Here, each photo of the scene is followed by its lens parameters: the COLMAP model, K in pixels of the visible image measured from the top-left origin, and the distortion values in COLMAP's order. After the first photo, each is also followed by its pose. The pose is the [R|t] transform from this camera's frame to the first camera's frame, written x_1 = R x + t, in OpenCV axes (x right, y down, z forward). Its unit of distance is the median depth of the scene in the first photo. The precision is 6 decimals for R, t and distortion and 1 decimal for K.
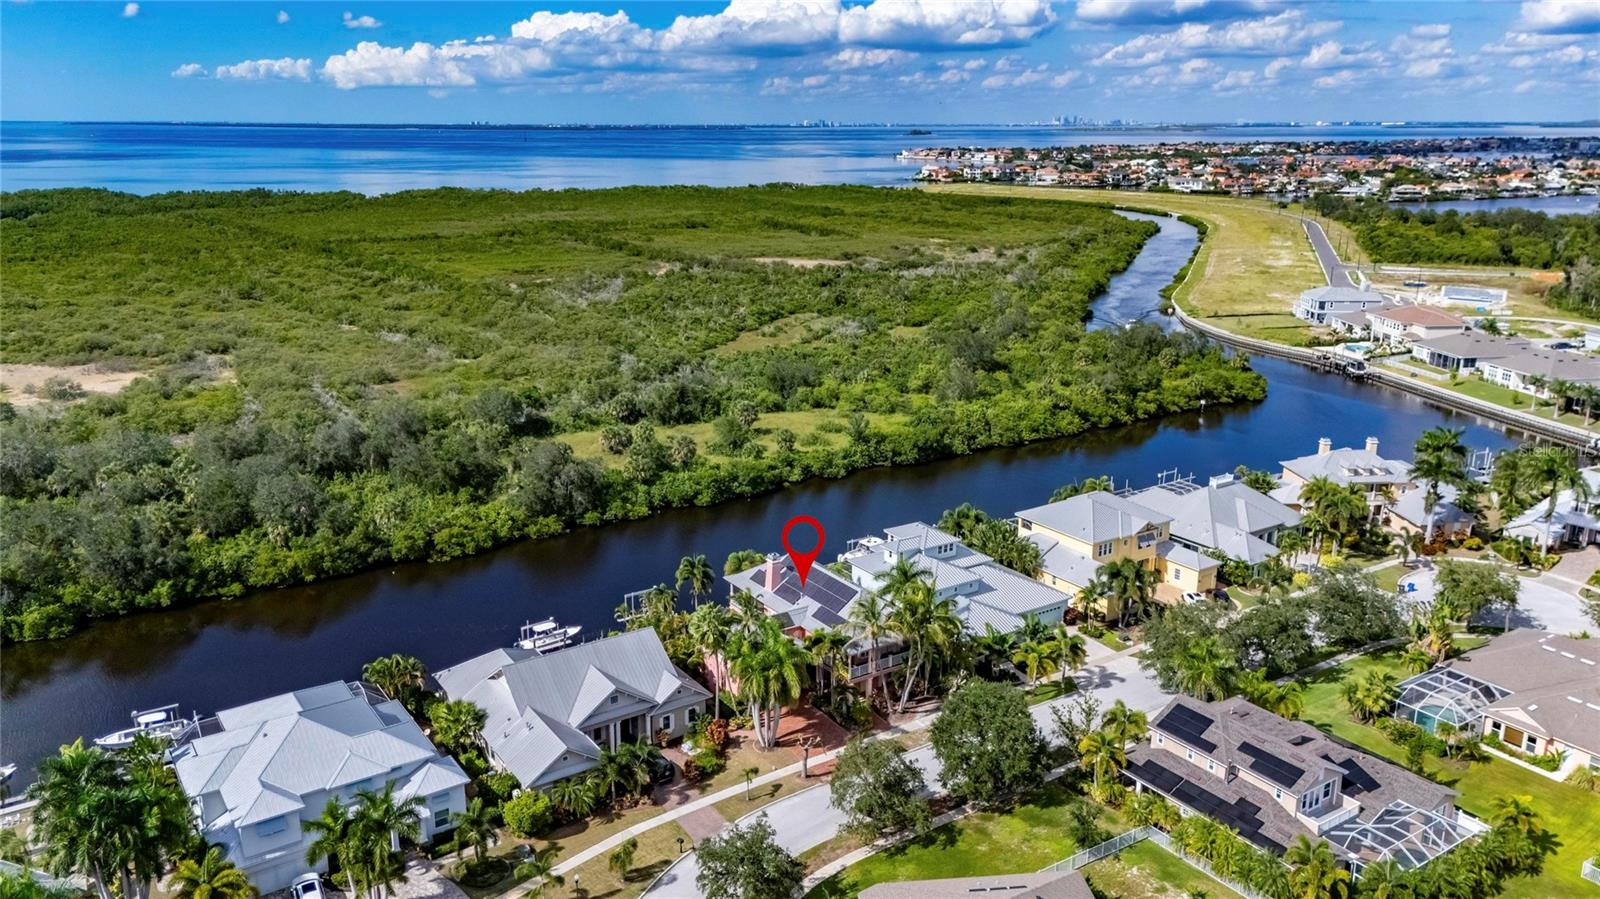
lens RADIAL K [[1168.4, 0, 799.7], [0, 1168.4, 425.2], [0, 0, 1]] dist [0.115299, -0.205648]
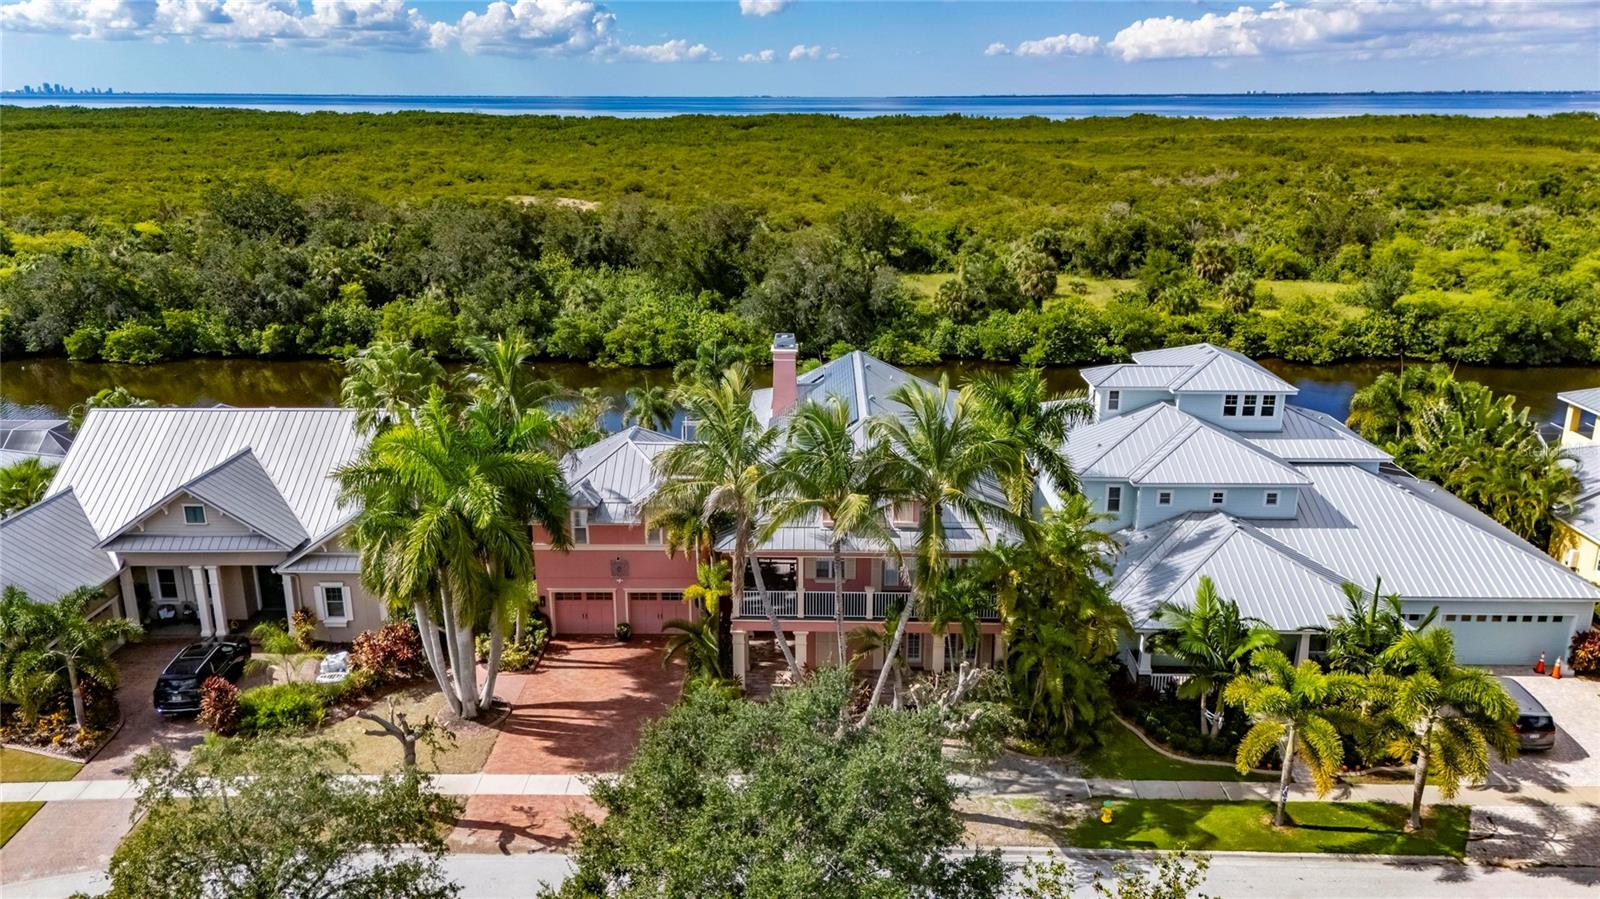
lens RADIAL K [[1173.5, 0, 800.0], [0, 1173.5, 449.5], [0, 0, 1]] dist [0.070198, -0.071001]
pose [[0.821719, 0.162163, -0.546334, 0.206946], [-0.138107, 0.986749, 0.085167, 0.100007], [0.552905, 0.005469, 0.833226, 0.547099]]
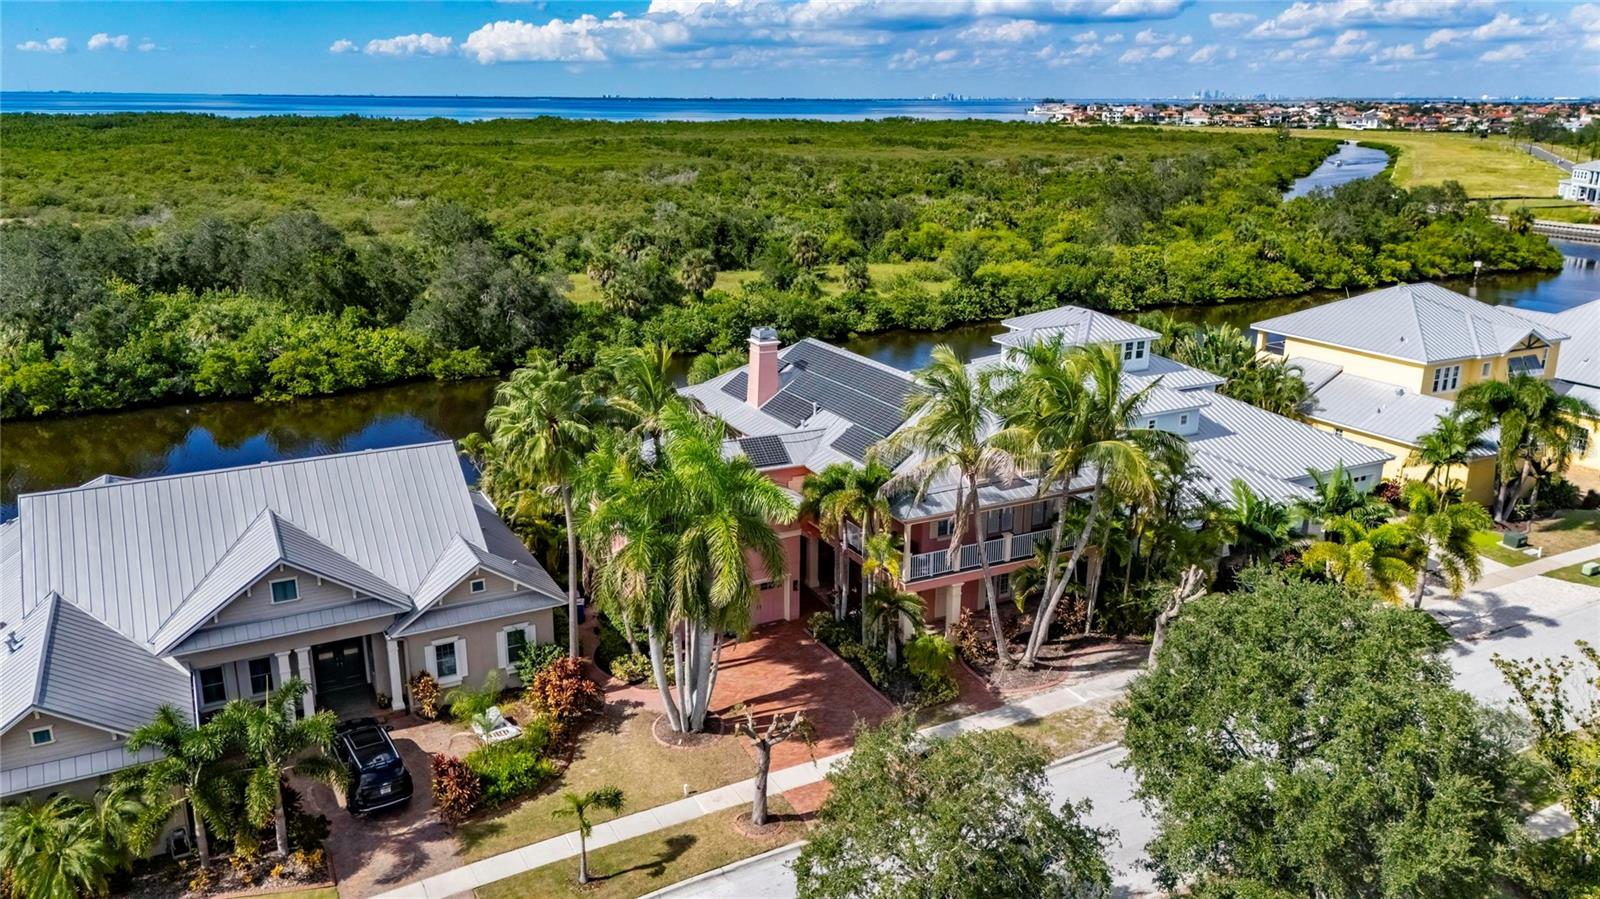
lens RADIAL K [[1173.5, 0, 800.0], [0, 1173.5, 449.5], [0, 0, 1]] dist [0.070198, -0.071001]
pose [[0.994730, 0.032527, -0.097230, 0.034796], [-0.028508, 0.998692, 0.042443, 0.121098], [0.098483, -0.039447, 0.994357, 0.462822]]
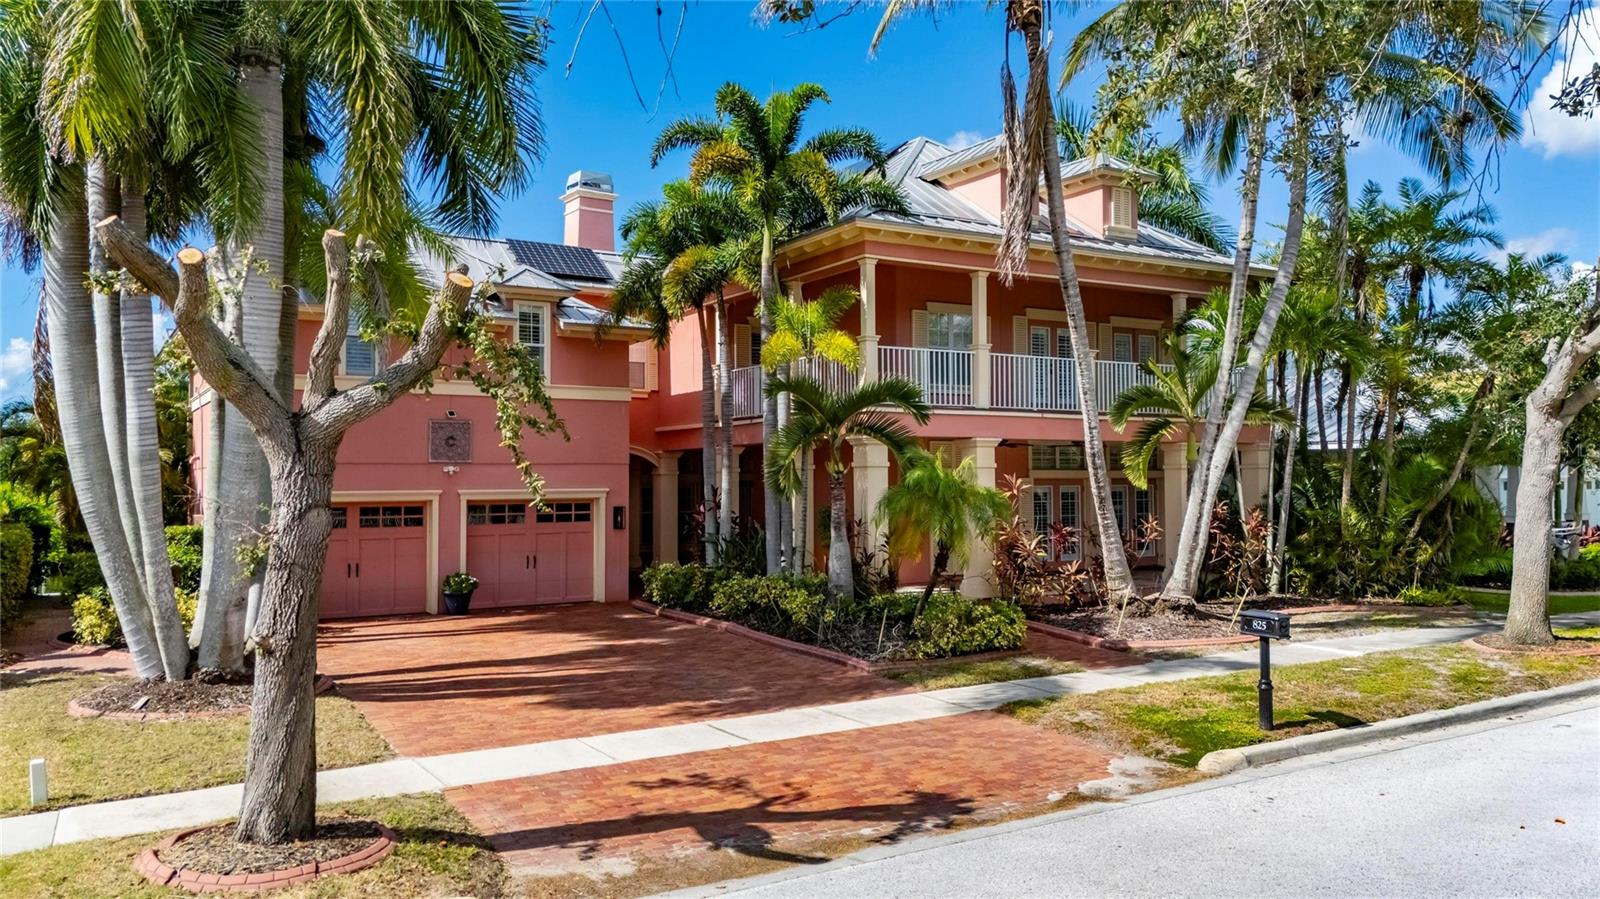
lens RADIAL K [[1173.5, 0, 800.0], [0, 1173.5, 449.5], [0, 0, 1]] dist [0.070198, -0.071001]
pose [[0.999455, -0.001758, -0.032952, 0.030114], [-0.006758, 0.966508, -0.256546, 0.211296], [0.032300, 0.256629, 0.965970, 0.662420]]
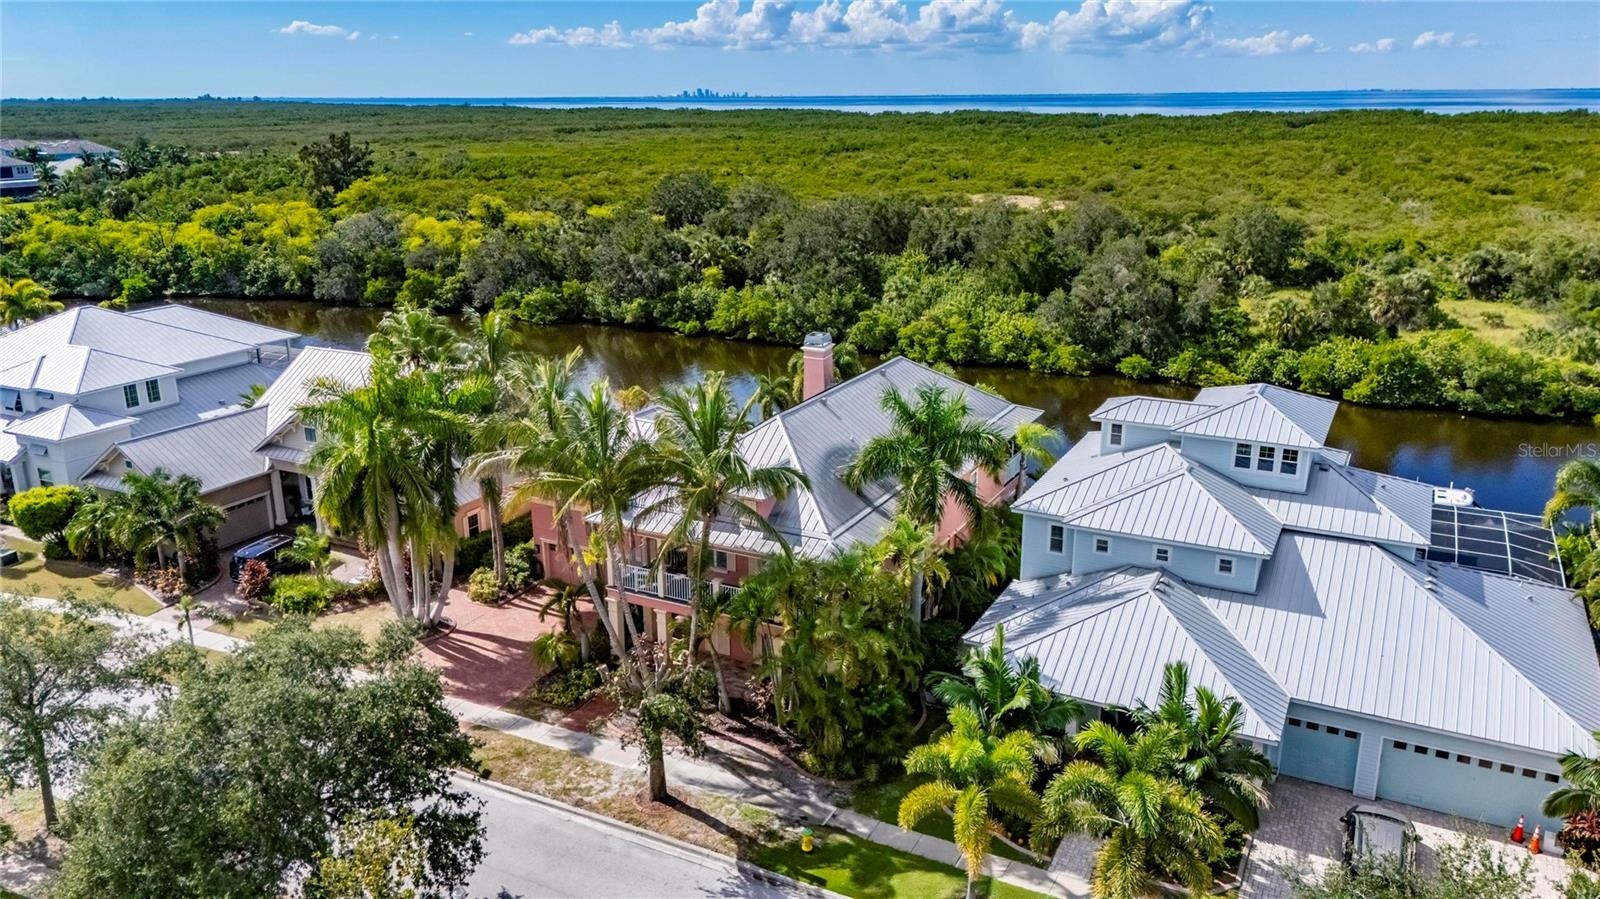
lens RADIAL K [[1173.5, 0, 800.0], [0, 1173.5, 449.5], [0, 0, 1]] dist [0.070198, -0.071001]
pose [[0.483148, 0.248176, -0.839629, 0.324831], [-0.208819, 0.963974, 0.164769, 0.069628], [0.850272, 0.095723, 0.517566, 0.663926]]
